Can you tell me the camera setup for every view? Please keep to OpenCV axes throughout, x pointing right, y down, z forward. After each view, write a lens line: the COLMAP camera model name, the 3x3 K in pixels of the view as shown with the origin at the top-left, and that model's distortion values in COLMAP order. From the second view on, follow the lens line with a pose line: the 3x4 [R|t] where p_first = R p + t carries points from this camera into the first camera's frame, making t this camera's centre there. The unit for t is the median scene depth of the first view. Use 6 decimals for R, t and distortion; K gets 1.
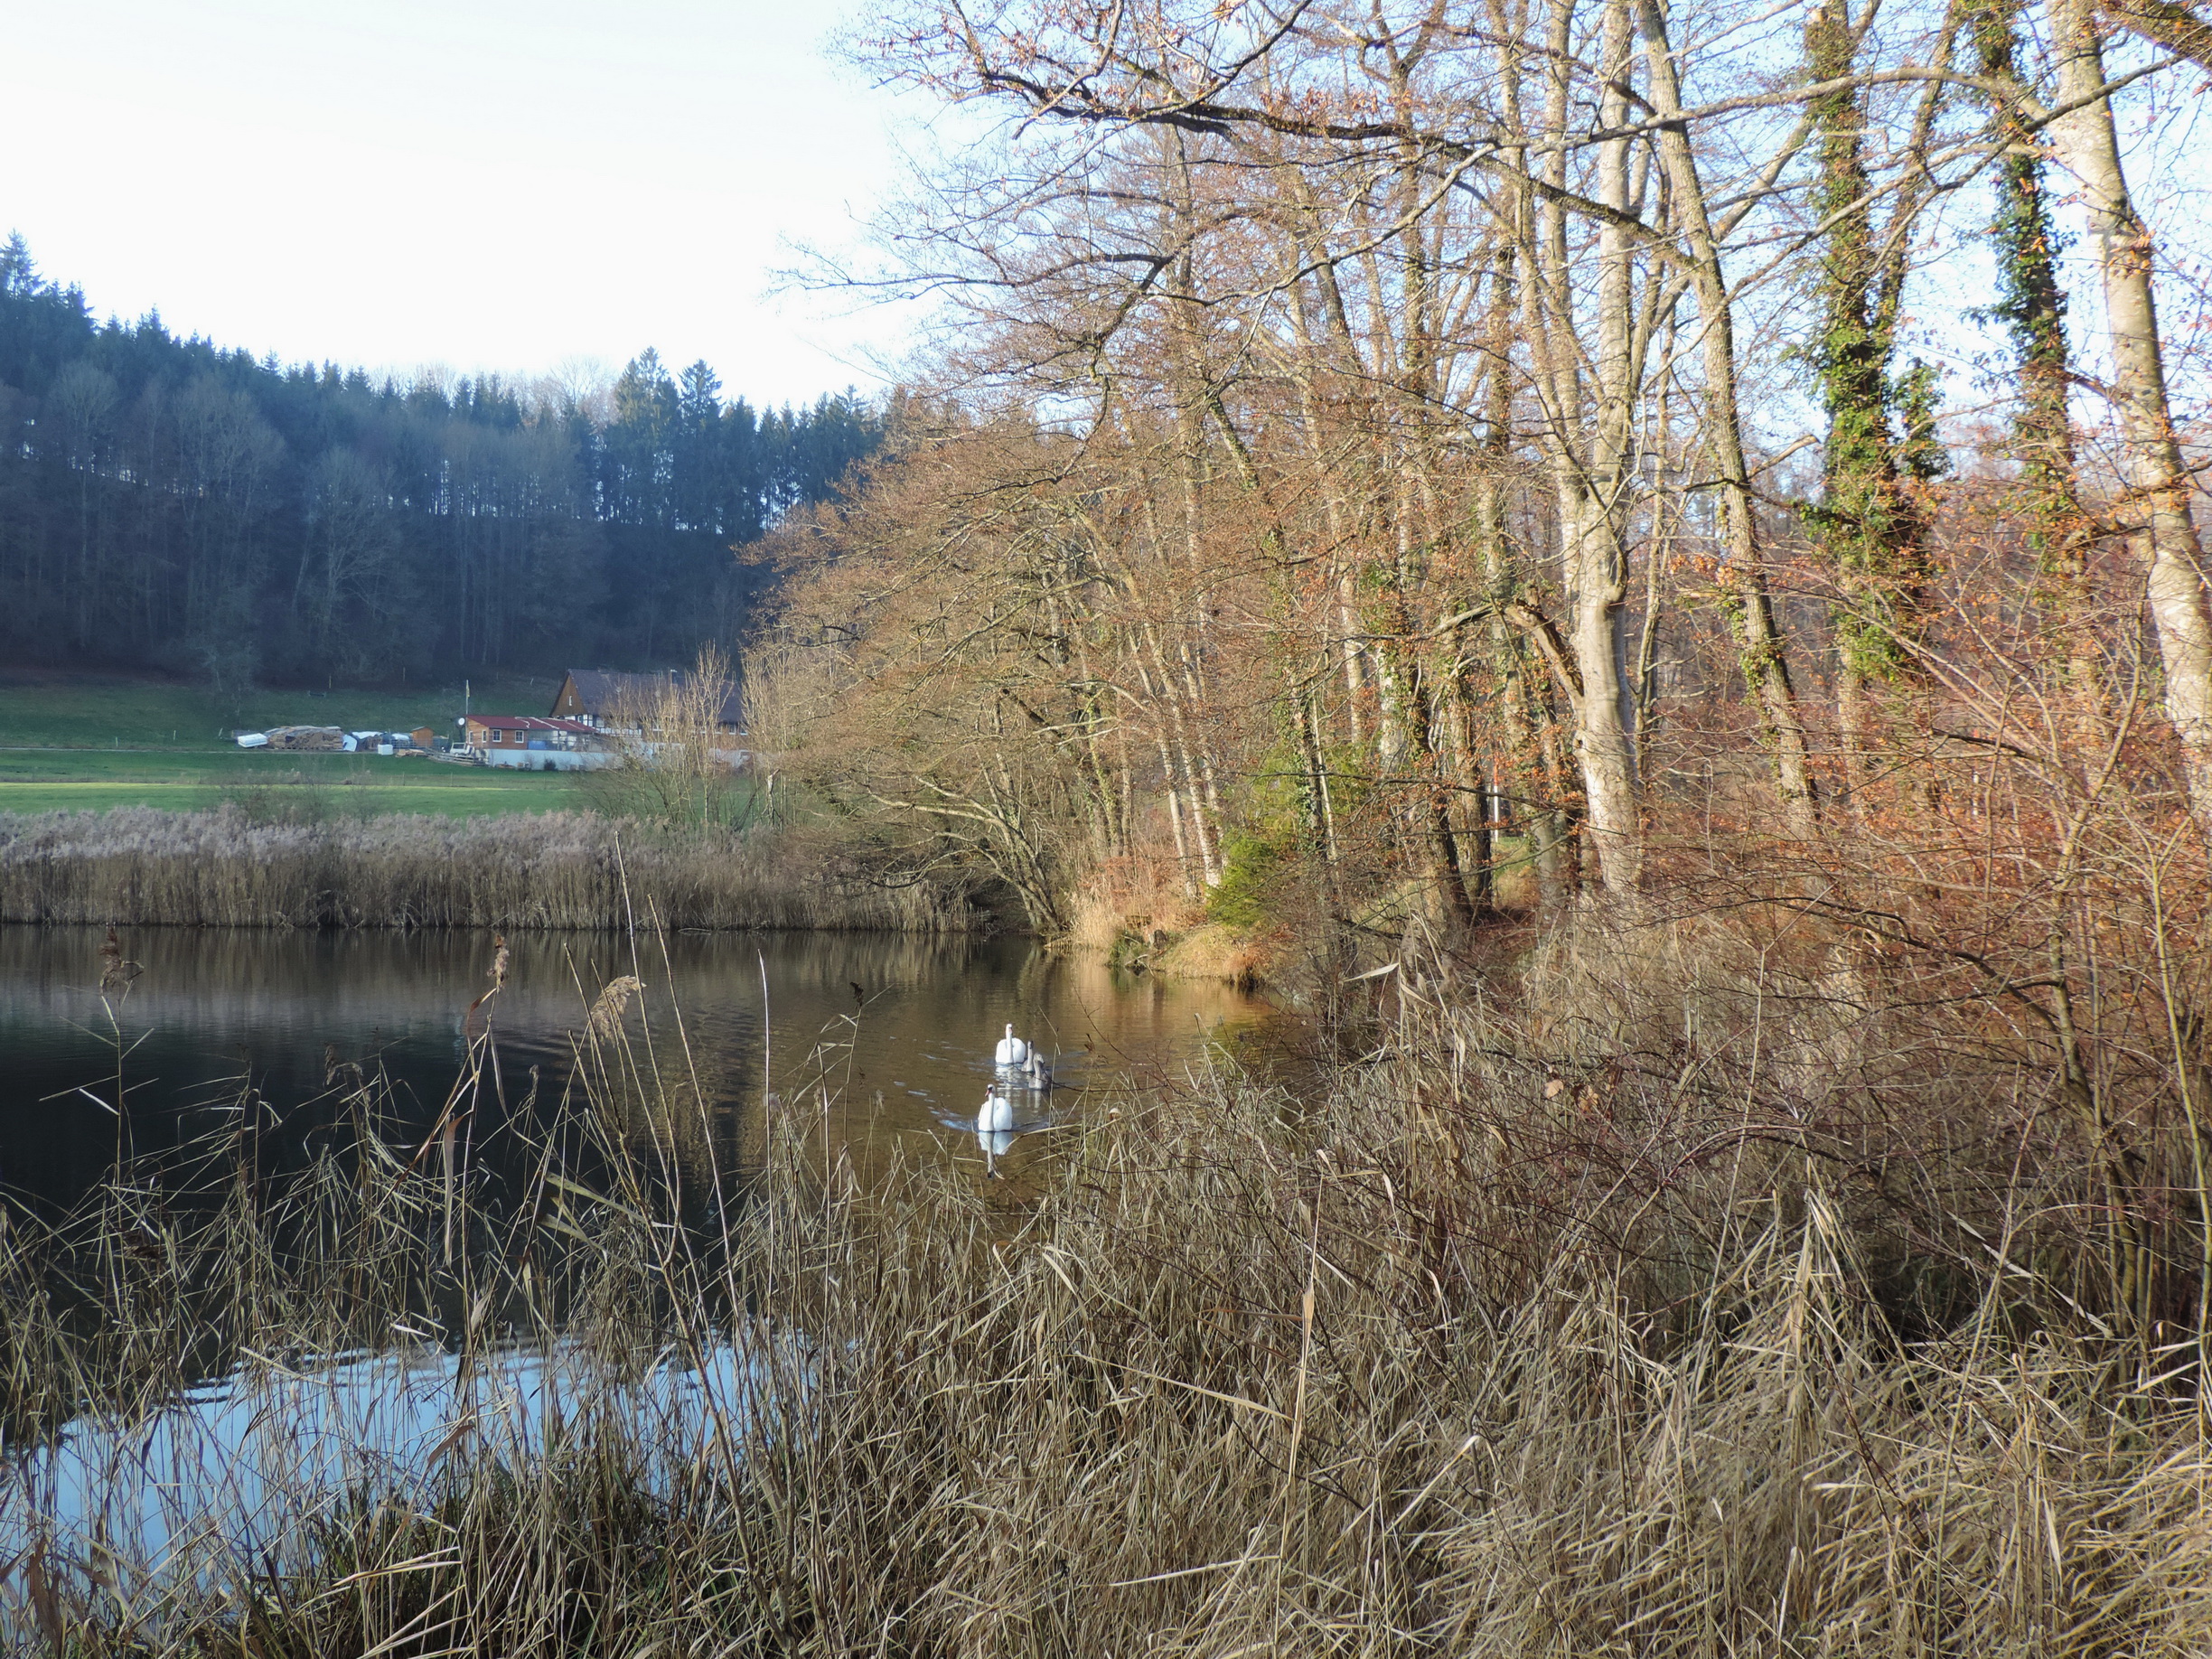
lens RADIAL K [[2287.7, 0, 1106.0], [0, 2287.7, 829.5], [0, 0, 1]] dist [-0.022292, 0.010364]
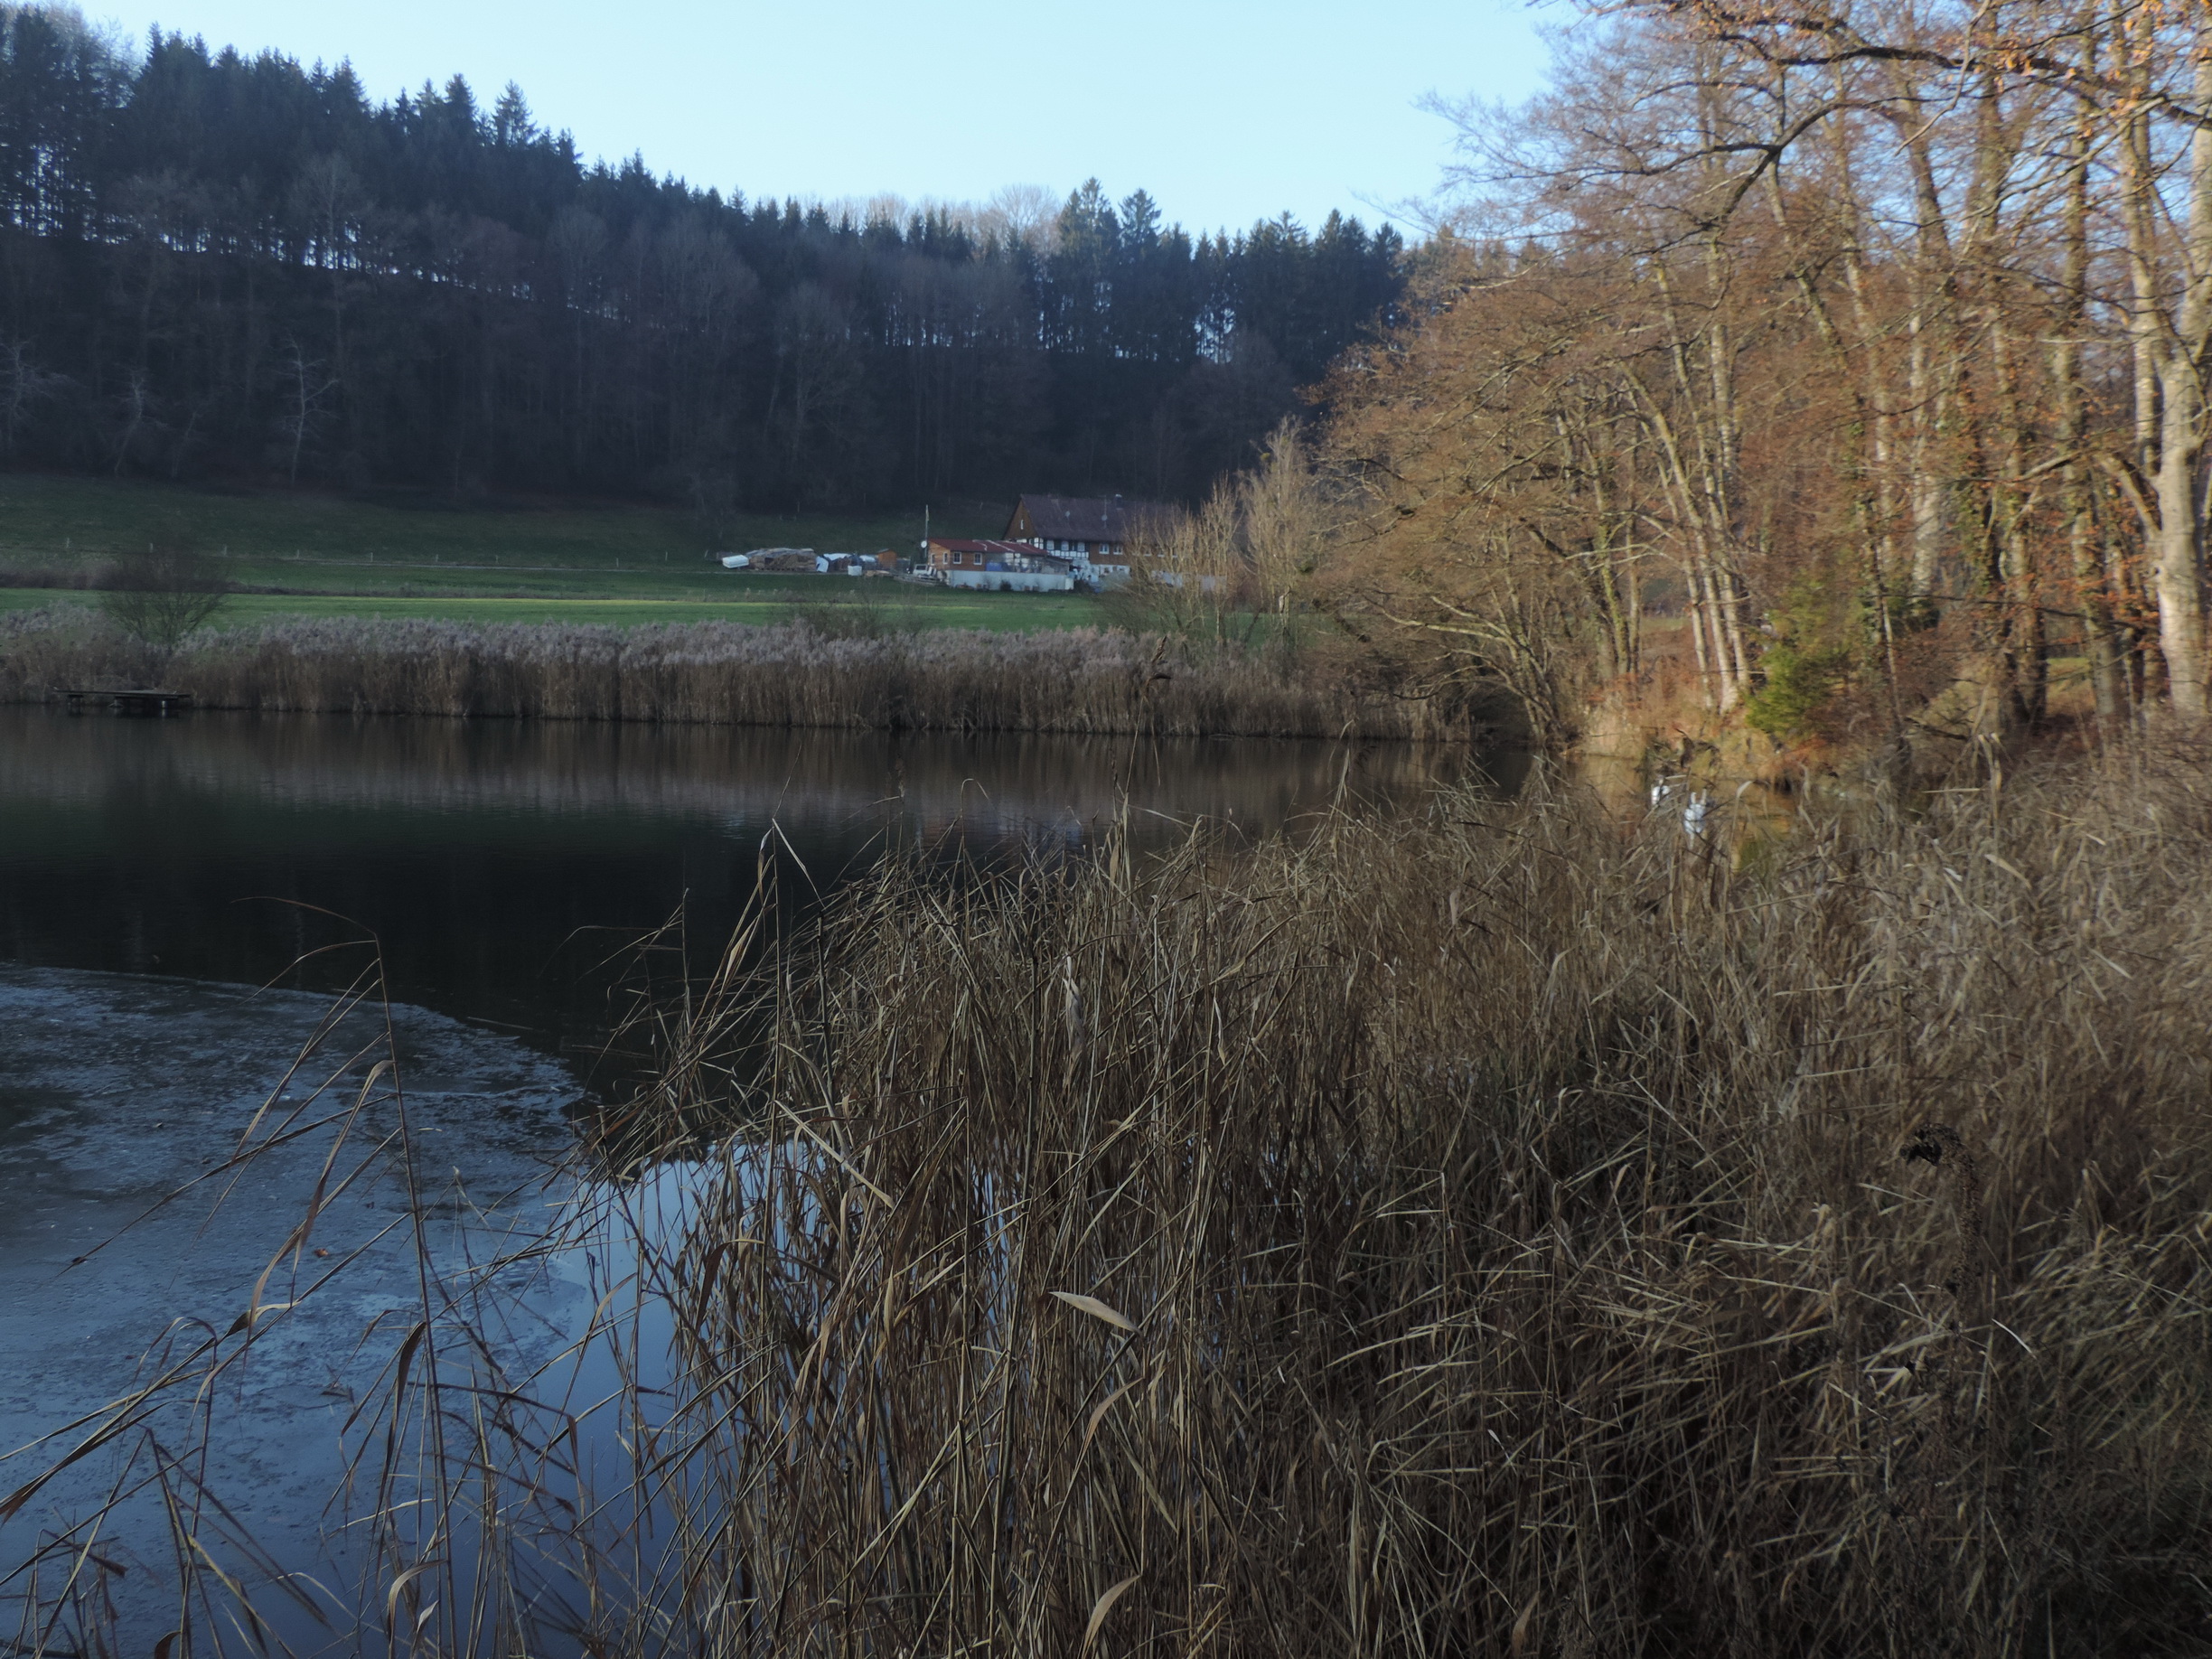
lens RADIAL K [[2287.7, 0, 1106.0], [0, 2287.7, 829.5], [0, 0, 1]] dist [-0.022292, 0.010364]
pose [[0.985727, 0.022848, -0.166792, -0.019102], [-0.009964, 0.996929, 0.077678, 0.001397], [0.168054, -0.074907, 0.982928, -0.038072]]
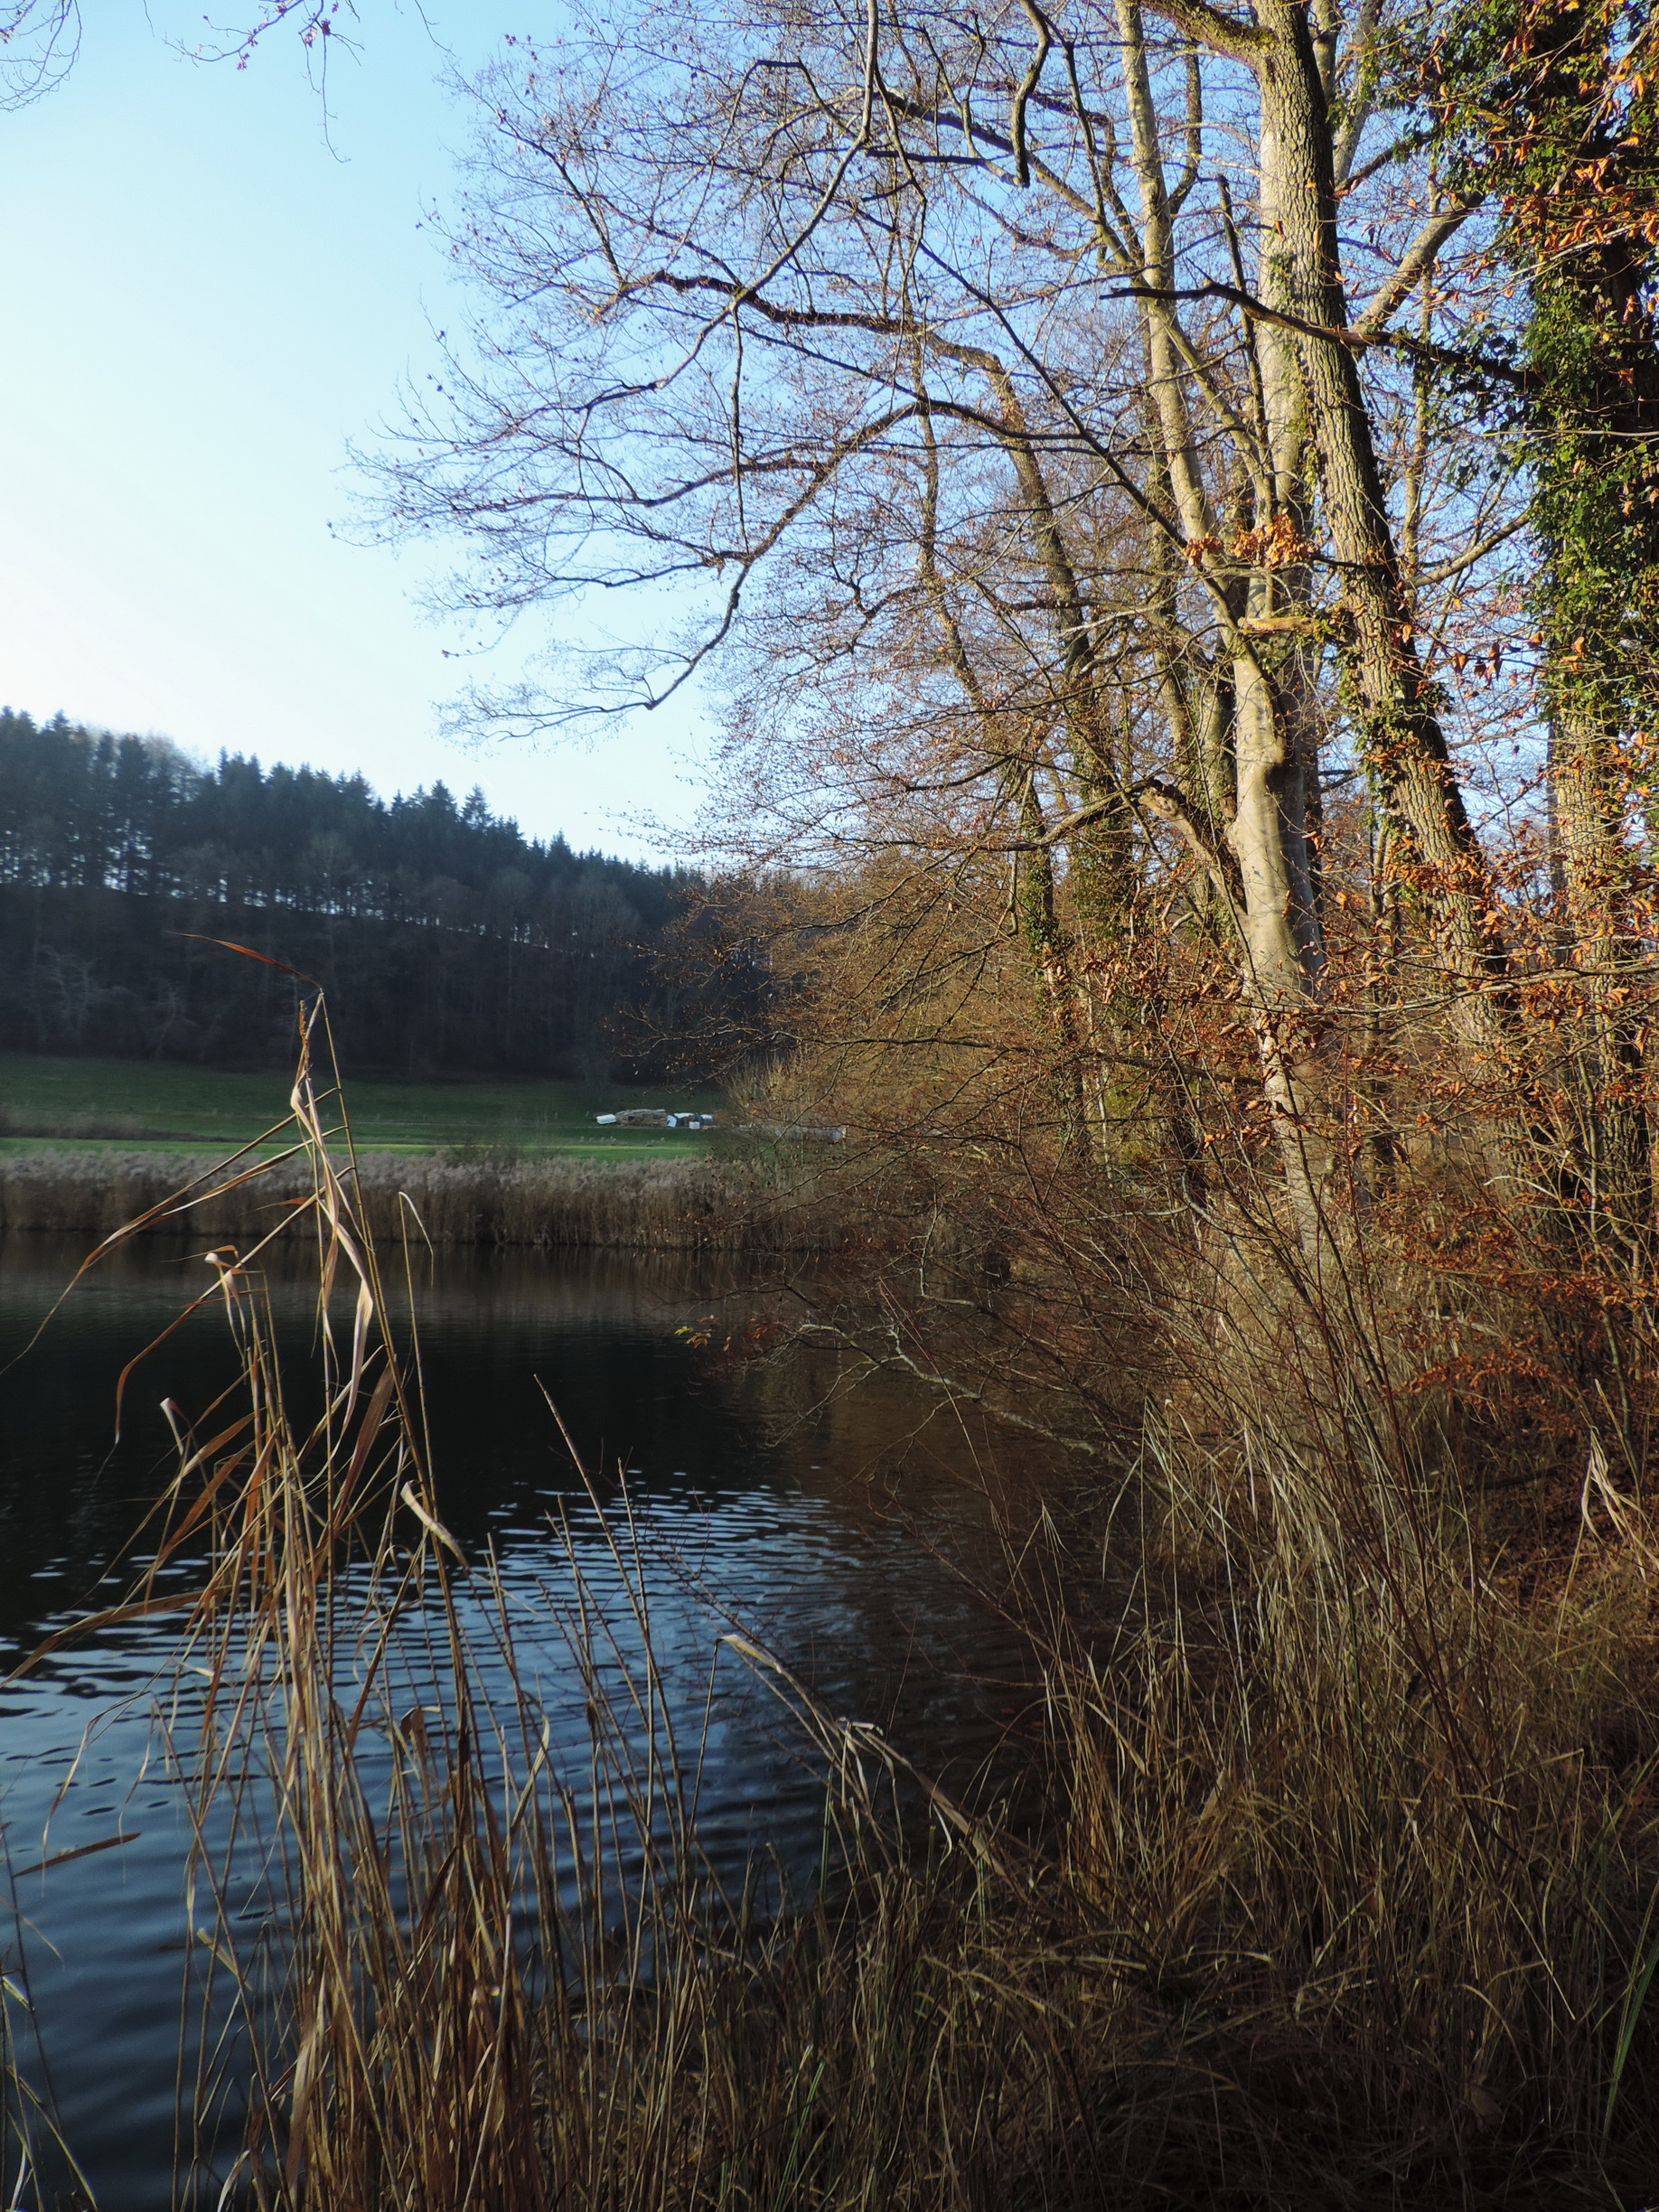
lens RADIAL K [[1570.6, 0, 829.5], [0, 1570.6, 1106.0], [0, 0, 1]] dist [0.061455, -0.074818]
pose [[0.963387, -0.005786, -0.268053, 0.030237], [-0.008603, 0.998585, -0.052475, 0.003791], [0.267978, 0.052860, 0.961974, 0.071740]]
